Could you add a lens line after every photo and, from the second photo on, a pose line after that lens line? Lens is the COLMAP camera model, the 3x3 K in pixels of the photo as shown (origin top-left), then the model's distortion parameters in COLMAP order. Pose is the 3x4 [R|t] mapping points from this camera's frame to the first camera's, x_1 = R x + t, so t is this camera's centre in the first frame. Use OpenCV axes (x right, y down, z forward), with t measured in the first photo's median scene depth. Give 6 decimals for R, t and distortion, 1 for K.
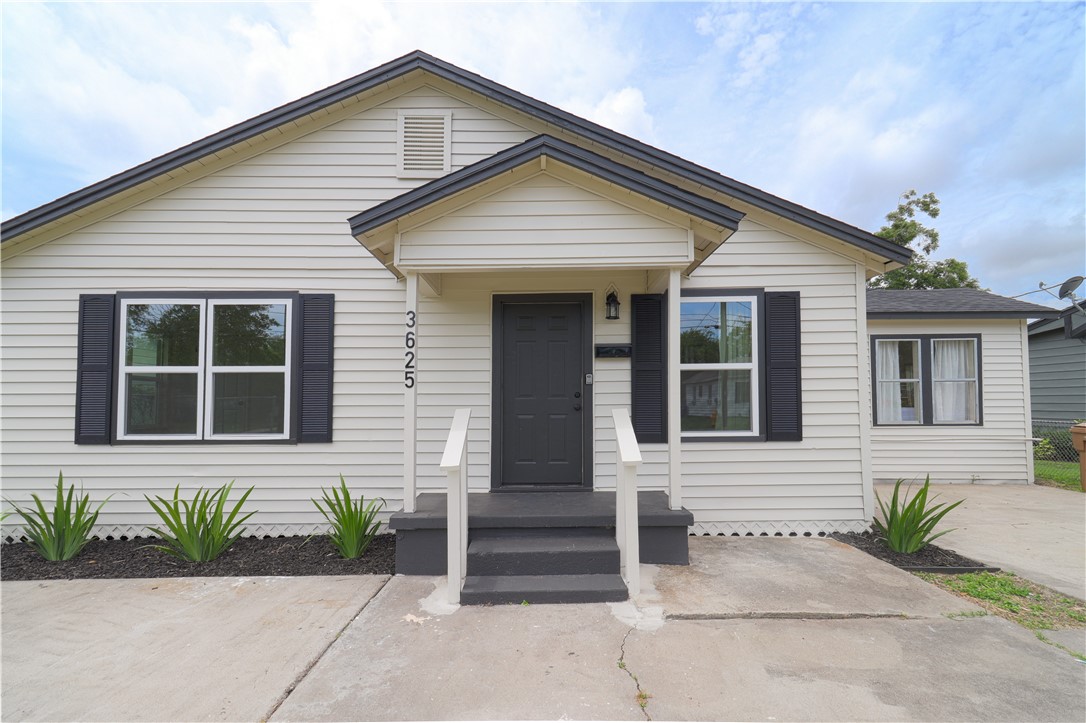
lens RADIAL K [[512.0, 0, 525.4], [0, 512.0, 378.7], [0, 0, 1]] dist [0.015928, -0.000016]
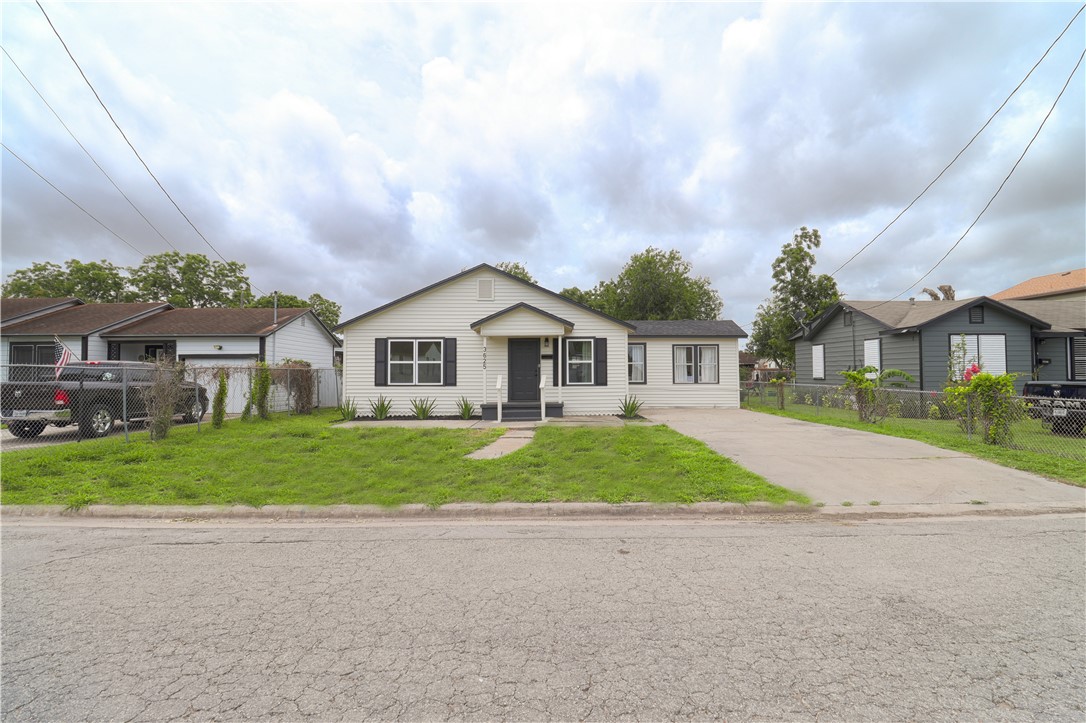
lens RADIAL K [[509.4, 0, 548.8], [0, 509.4, 354.7], [0, 0, 1]] dist [-0.012942, -0.000505]
pose [[0.999950, 0.002557, 0.009671, 0.151074], [-0.002631, 0.999967, 0.007659, -0.089181], [-0.009652, -0.007684, 0.999924, -2.073366]]
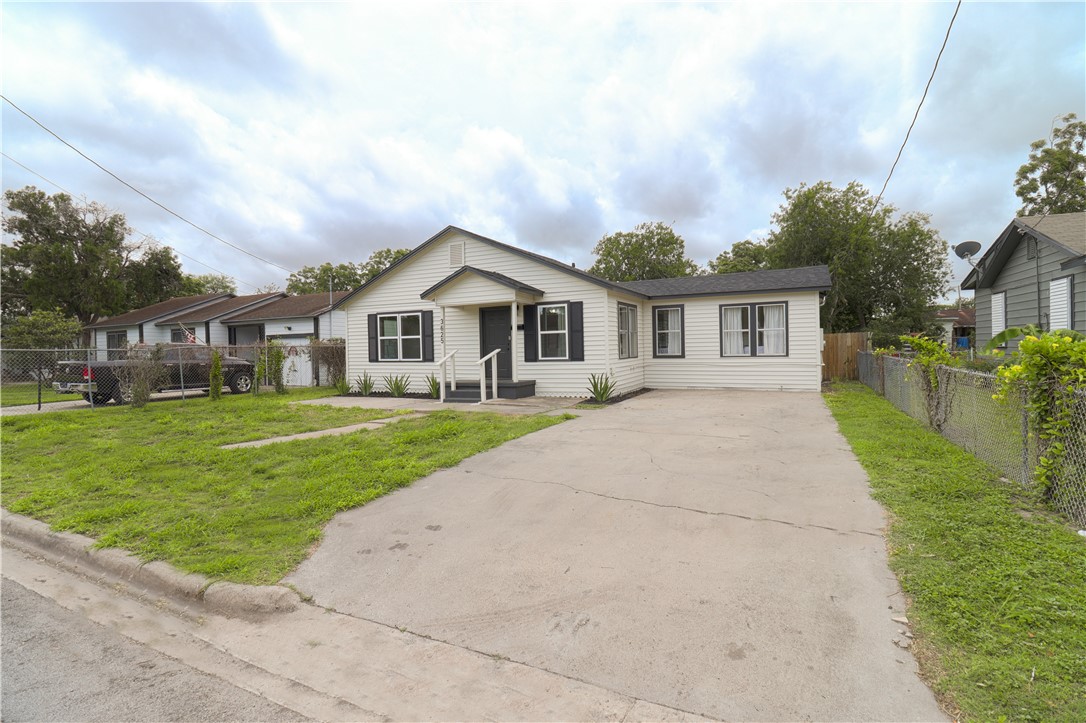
lens RADIAL K [[509.4, 0, 548.8], [0, 509.4, 354.7], [0, 0, 1]] dist [-0.012942, -0.000505]
pose [[0.900403, -0.006347, -0.435011, 1.454051], [0.035037, 0.997704, 0.057964, -0.059234], [0.433644, -0.067432, 0.898558, -1.295357]]
